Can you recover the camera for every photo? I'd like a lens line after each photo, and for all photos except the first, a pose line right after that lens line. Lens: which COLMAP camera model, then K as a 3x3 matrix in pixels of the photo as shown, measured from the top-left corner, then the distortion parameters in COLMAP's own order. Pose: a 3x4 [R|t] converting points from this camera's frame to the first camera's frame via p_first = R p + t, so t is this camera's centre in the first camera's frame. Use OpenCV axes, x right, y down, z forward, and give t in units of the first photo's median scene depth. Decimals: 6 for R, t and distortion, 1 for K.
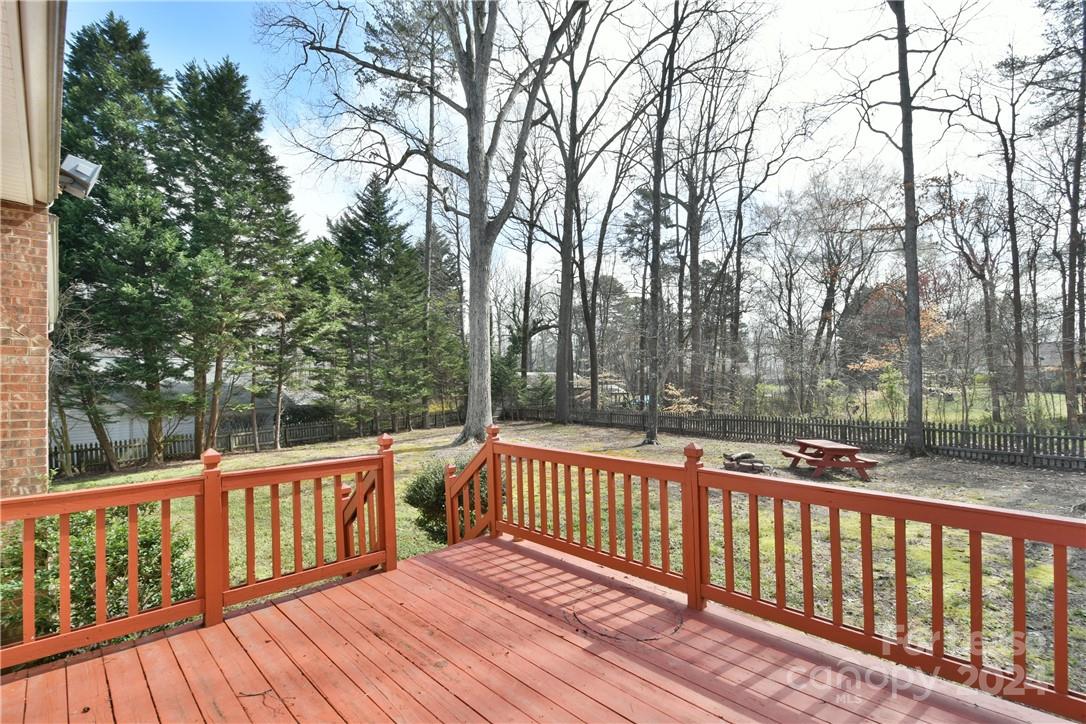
lens RADIAL K [[505.4, 0, 532.4], [0, 505.4, 369.9], [0, 0, 1]] dist [0.004004, -0.010250]
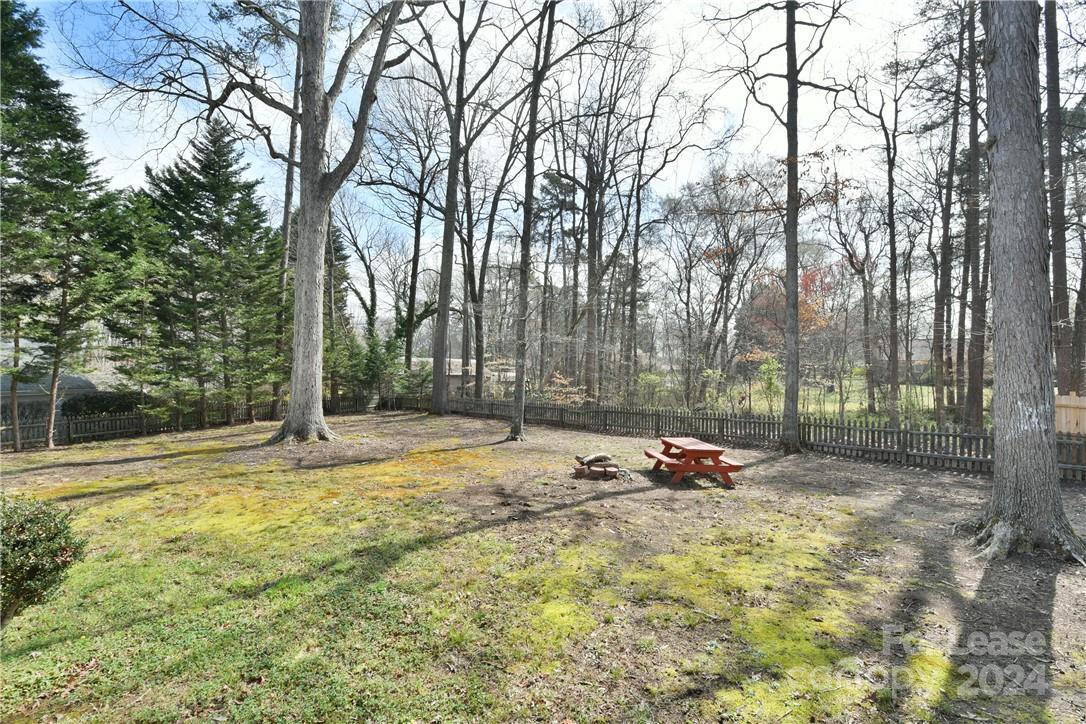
lens RADIAL K [[468.4, 0, 543.5], [0, 468.4, 362.3], [0, 0, 1]] dist [0.006479, -0.000801]
pose [[0.991140, 0.016561, 0.131784, 0.138534], [-0.017620, 0.999821, 0.006876, 0.004085], [-0.131647, -0.009138, 0.991255, 0.147797]]
